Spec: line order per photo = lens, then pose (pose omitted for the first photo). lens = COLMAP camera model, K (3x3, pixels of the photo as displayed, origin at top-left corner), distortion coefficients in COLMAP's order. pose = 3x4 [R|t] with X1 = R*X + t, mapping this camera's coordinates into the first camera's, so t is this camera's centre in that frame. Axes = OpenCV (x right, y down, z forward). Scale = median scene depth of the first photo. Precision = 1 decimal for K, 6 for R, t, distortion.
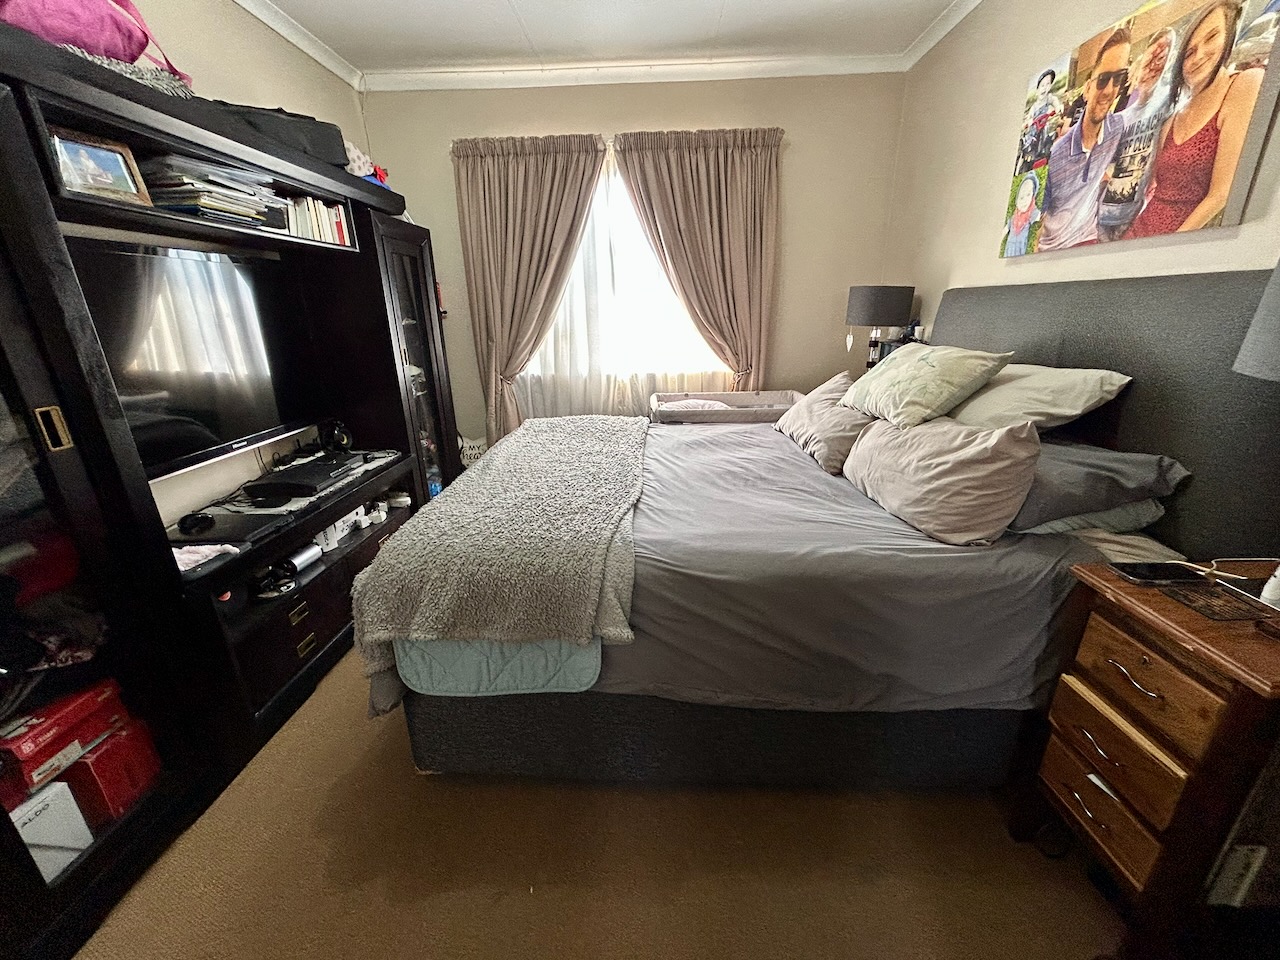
lens RADIAL K [[513.8, 0, 641.7], [0, 513.8, 484.7], [0, 0, 1]] dist [-0.004830, 0.001337]
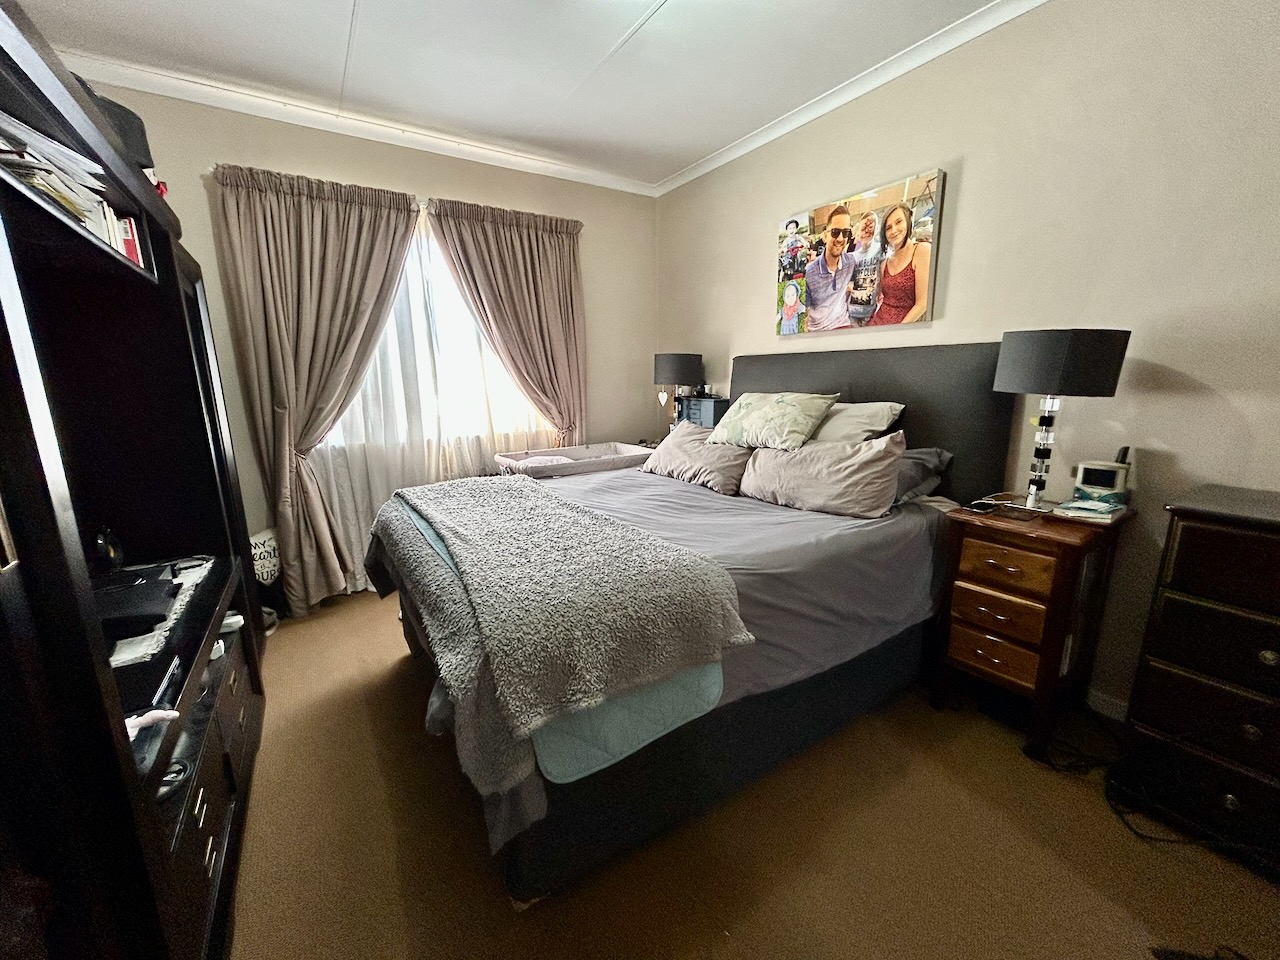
lens RADIAL K [[513.8, 0, 641.0], [0, 513.8, 483.1], [0, 0, 1]] dist [-0.004830, 0.001337]
pose [[0.818699, -0.111684, 0.563257, -0.568878], [0.187139, 0.979245, -0.077841, 0.006126], [-0.542873, 0.169135, 0.822607, 0.110658]]
